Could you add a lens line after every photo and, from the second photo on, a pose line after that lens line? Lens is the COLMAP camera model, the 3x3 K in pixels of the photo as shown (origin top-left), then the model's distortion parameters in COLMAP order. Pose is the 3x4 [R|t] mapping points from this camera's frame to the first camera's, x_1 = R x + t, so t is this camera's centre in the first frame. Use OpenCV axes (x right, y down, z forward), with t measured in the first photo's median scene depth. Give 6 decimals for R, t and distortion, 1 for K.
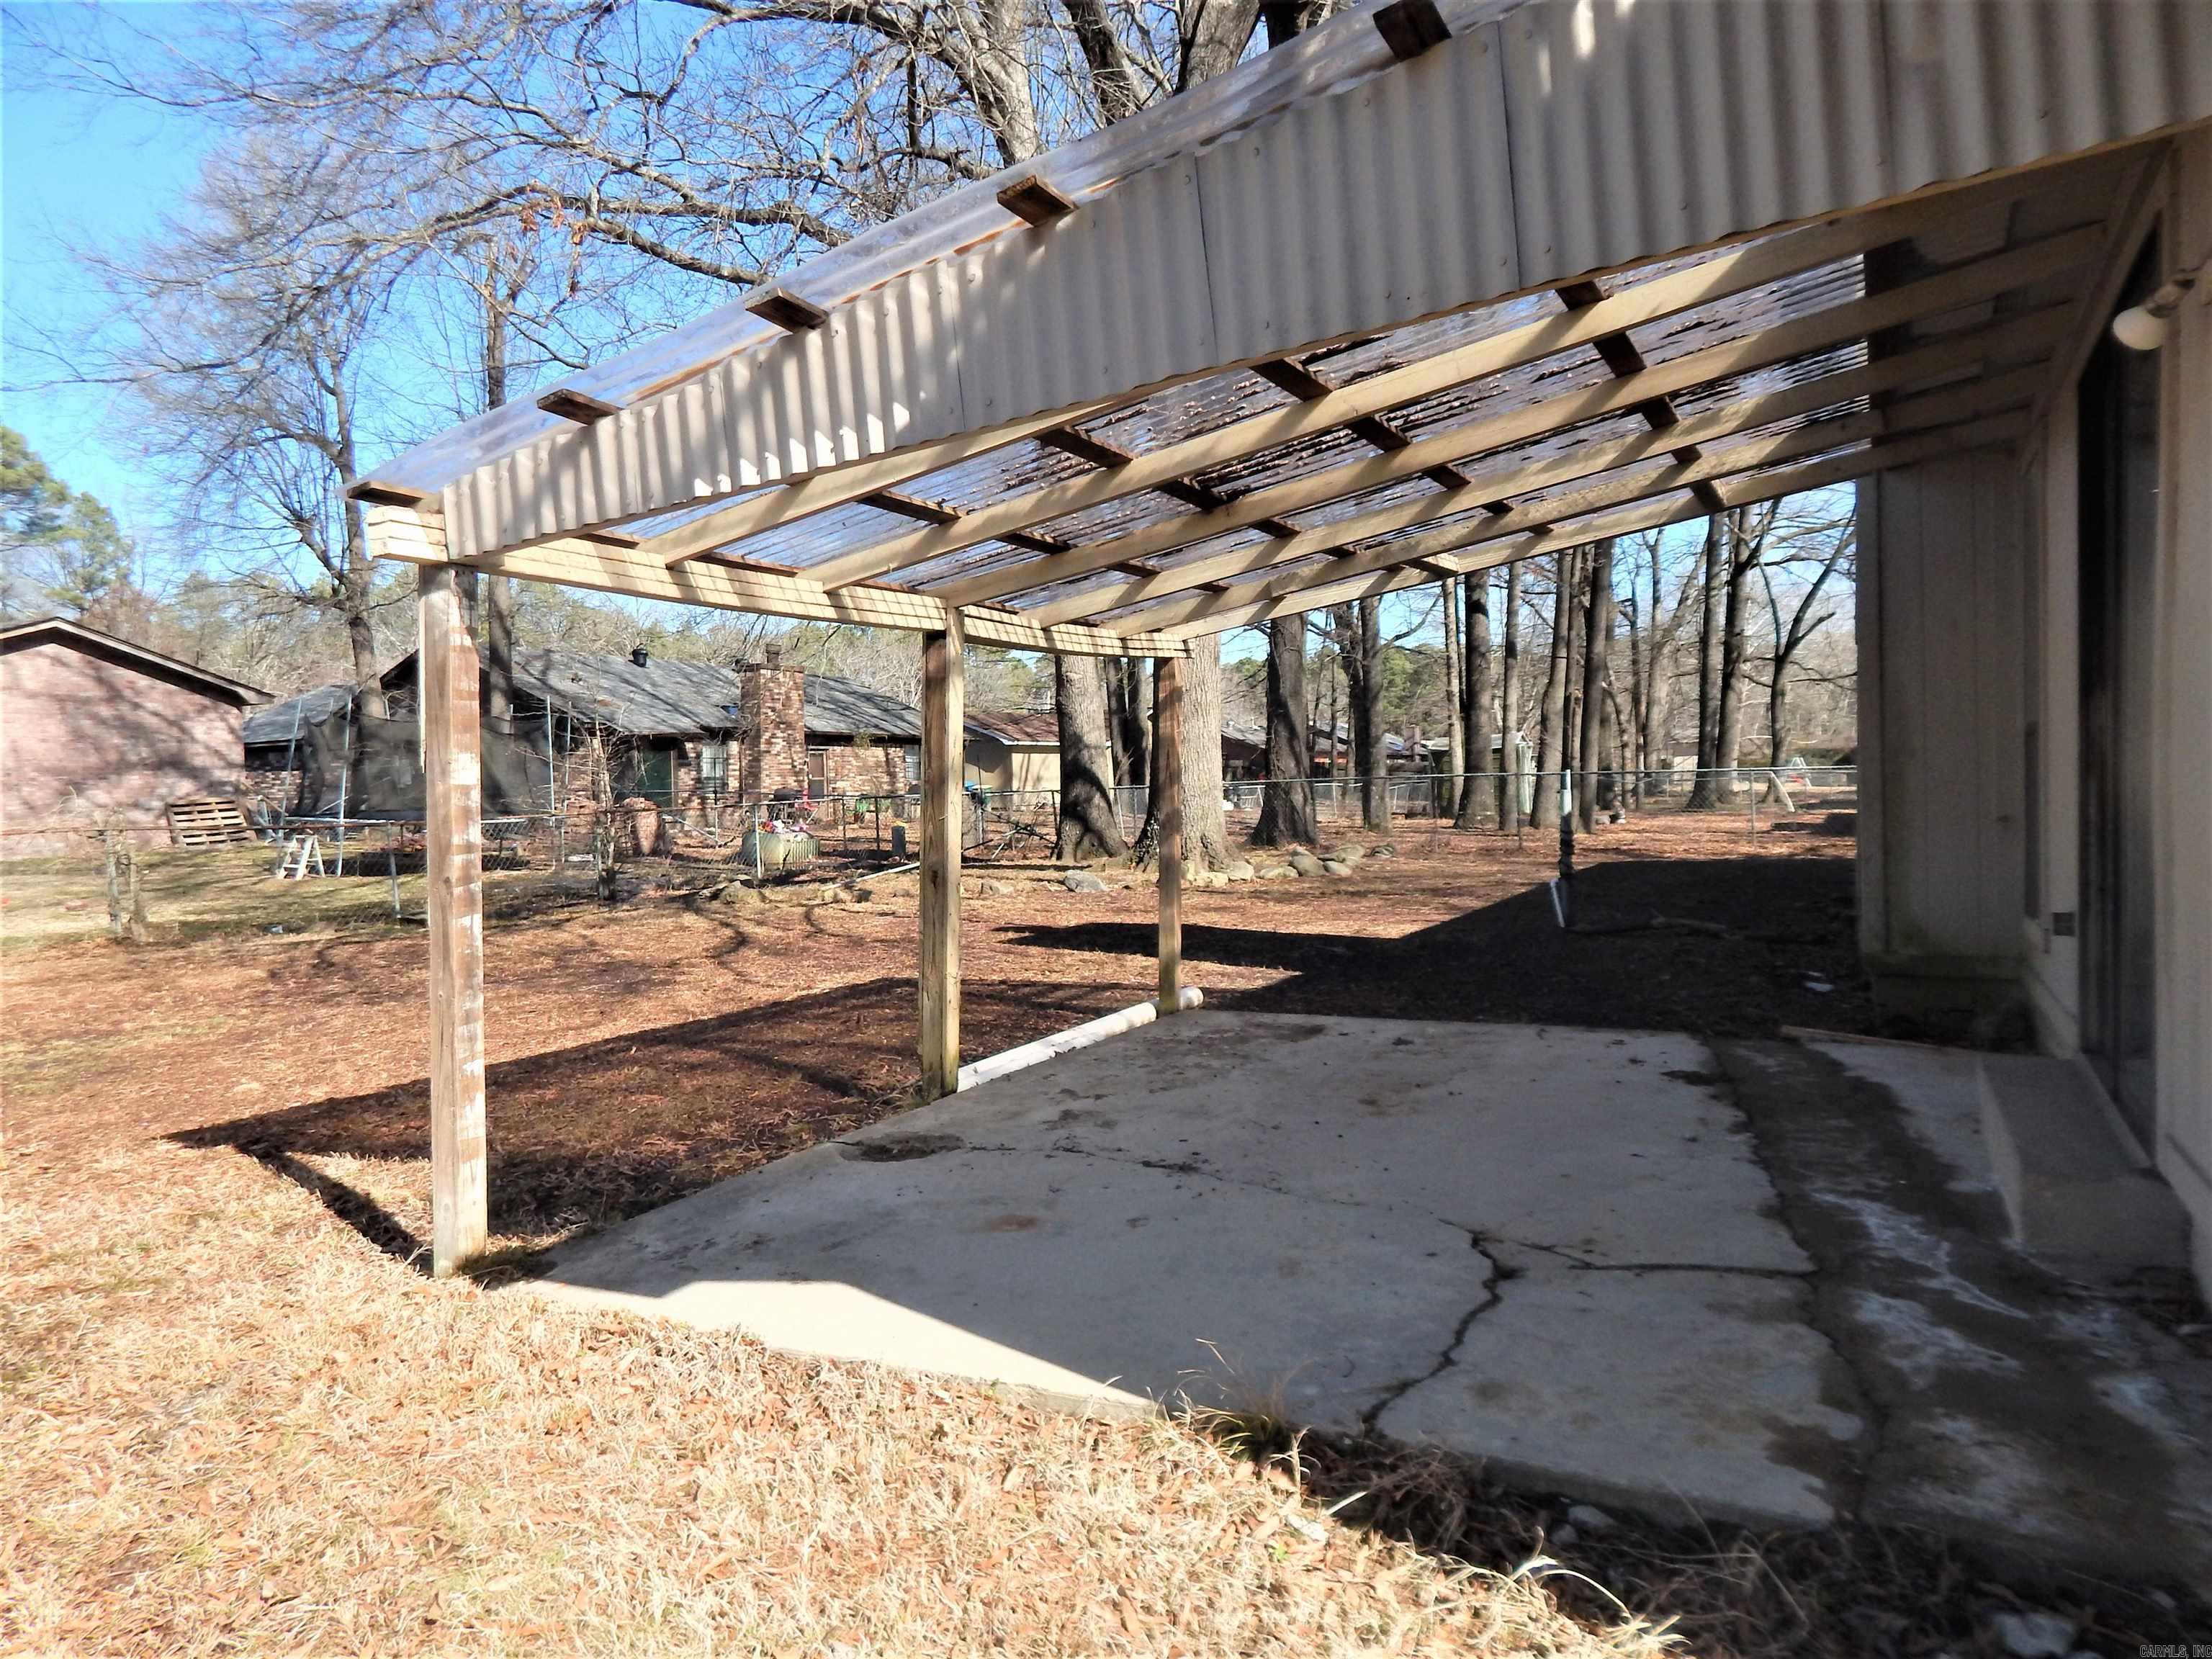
lens RADIAL K [[1456.3, 0, 1106.0], [0, 1456.3, 829.5], [0, 0, 1]] dist [-0.003441, -0.010378]
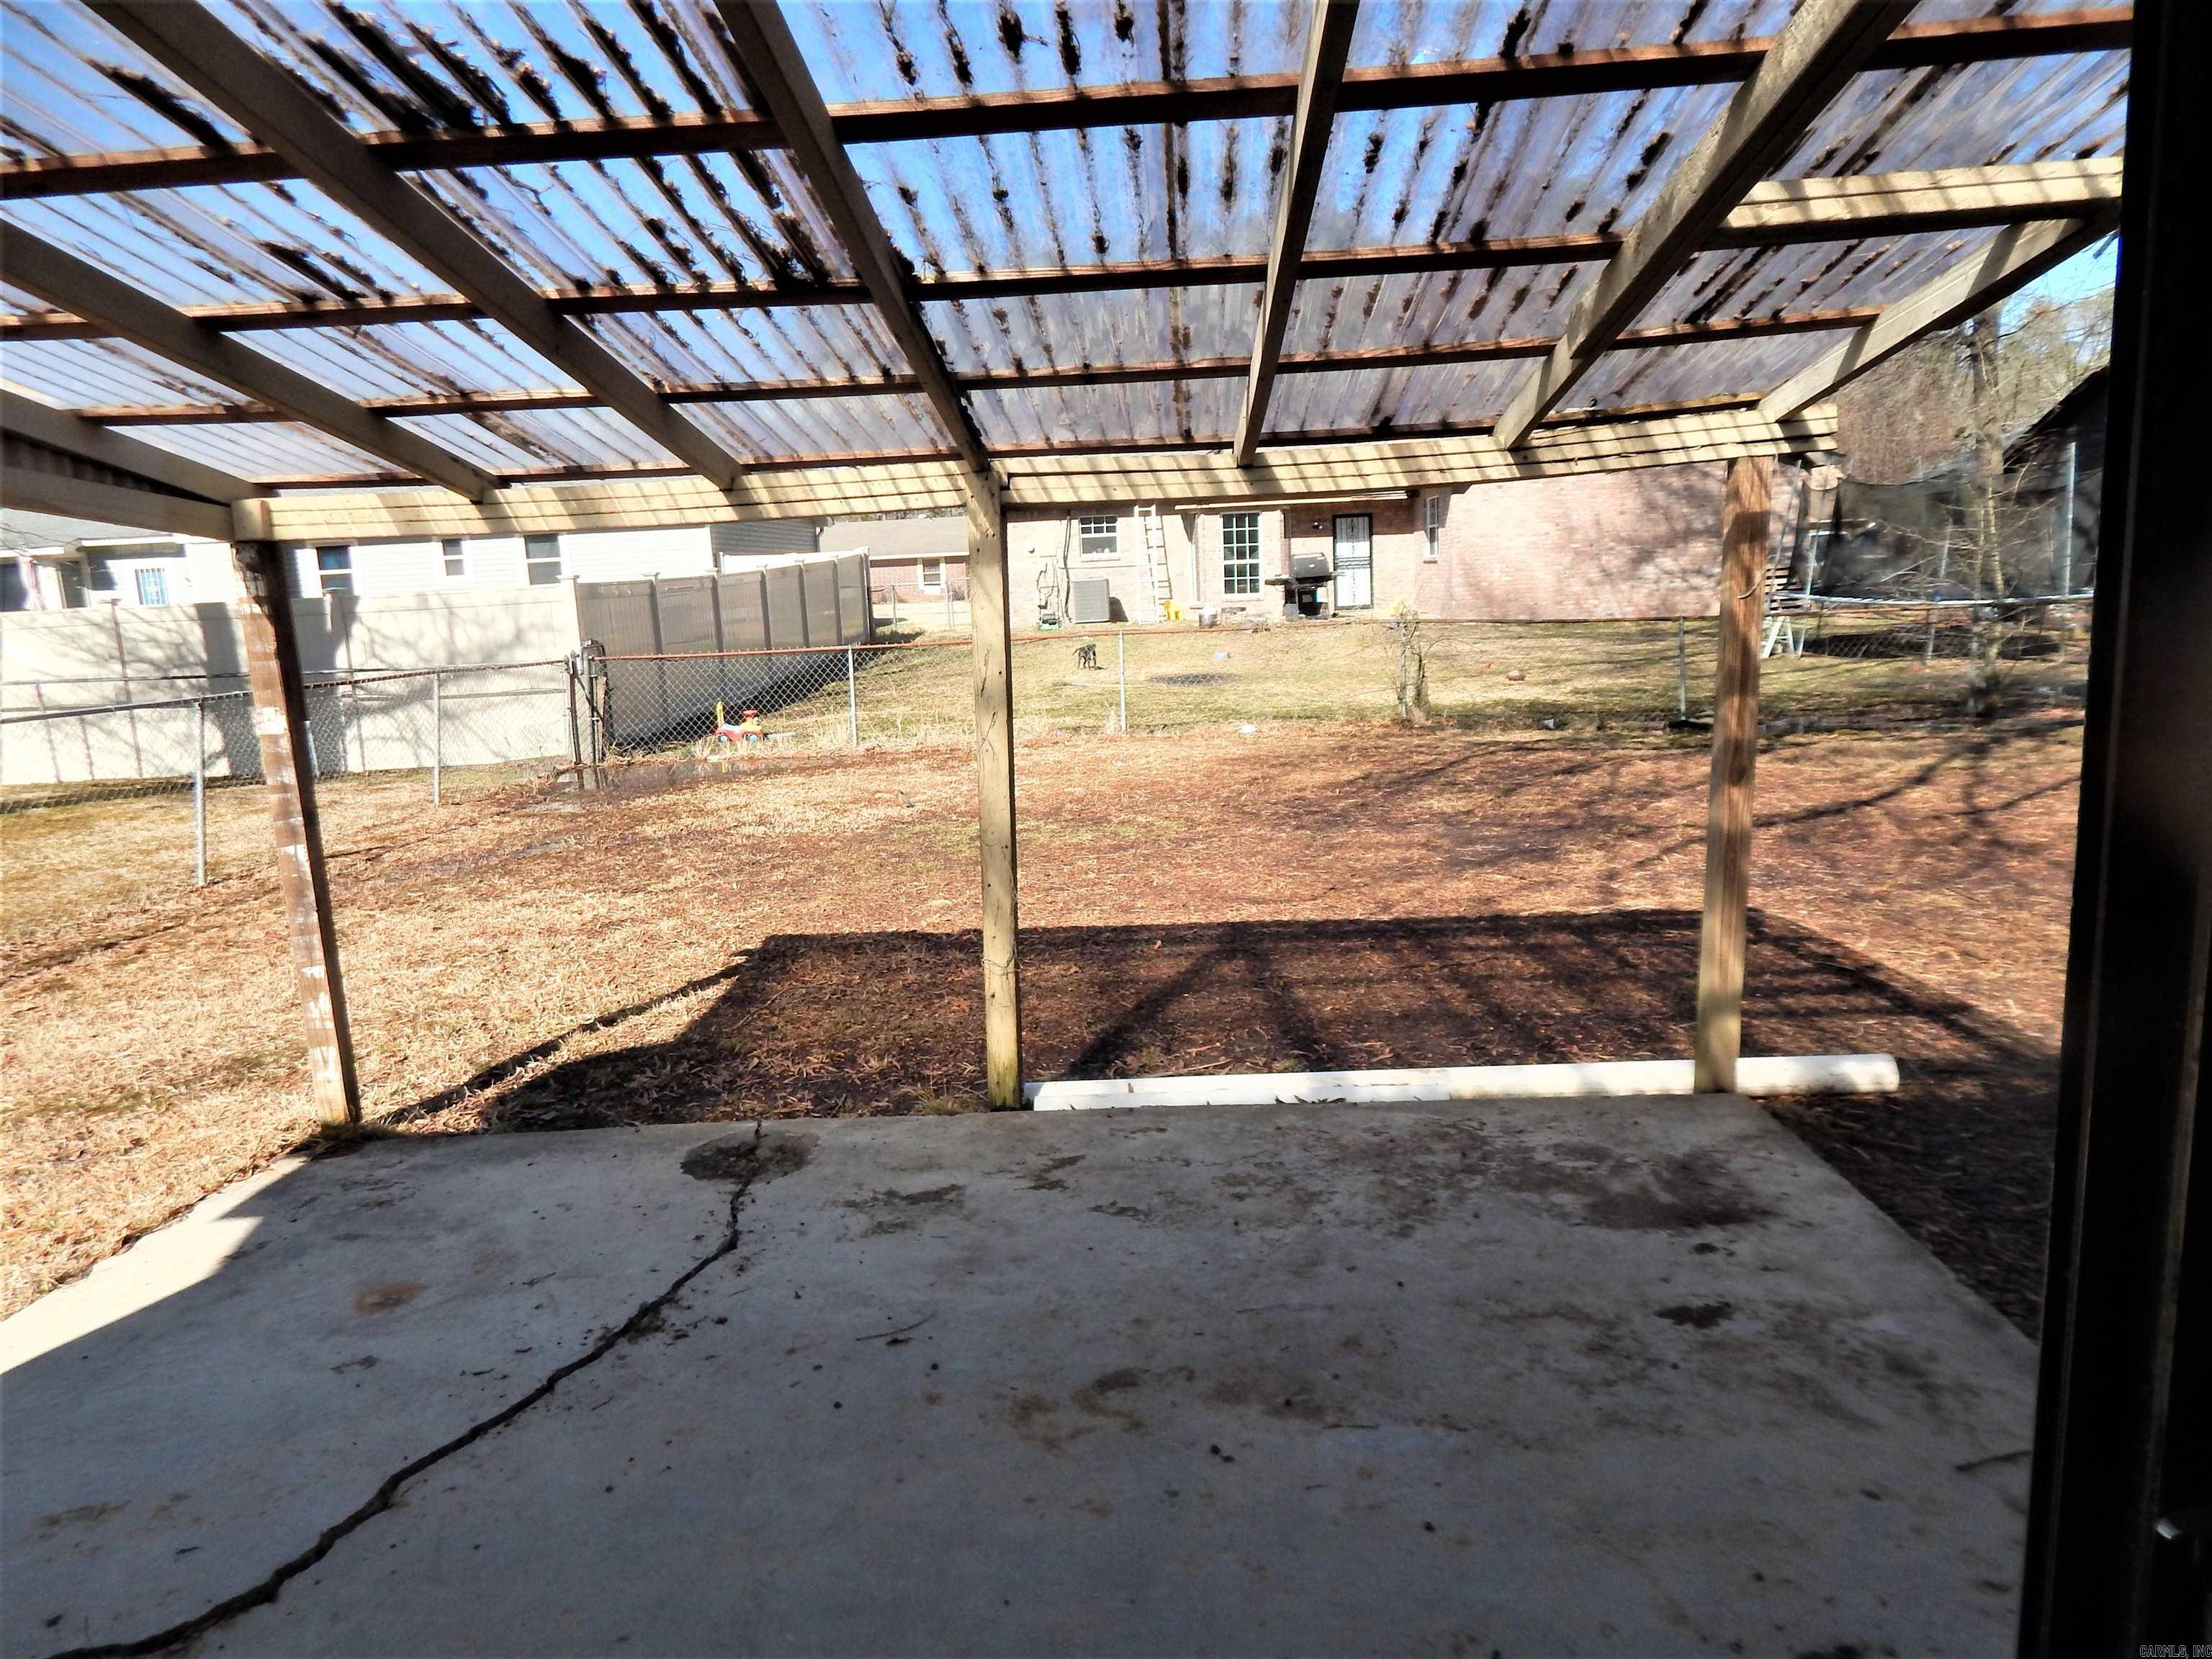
lens RADIAL K [[1456.3, 0, 1106.0], [0, 1456.3, 829.5], [0, 0, 1]] dist [-0.003441, -0.010378]
pose [[0.440448, 0.154177, -0.884440, 0.564517], [0.006333, 0.984586, 0.174789, -0.098572], [0.897756, -0.082587, 0.432683, 0.698565]]
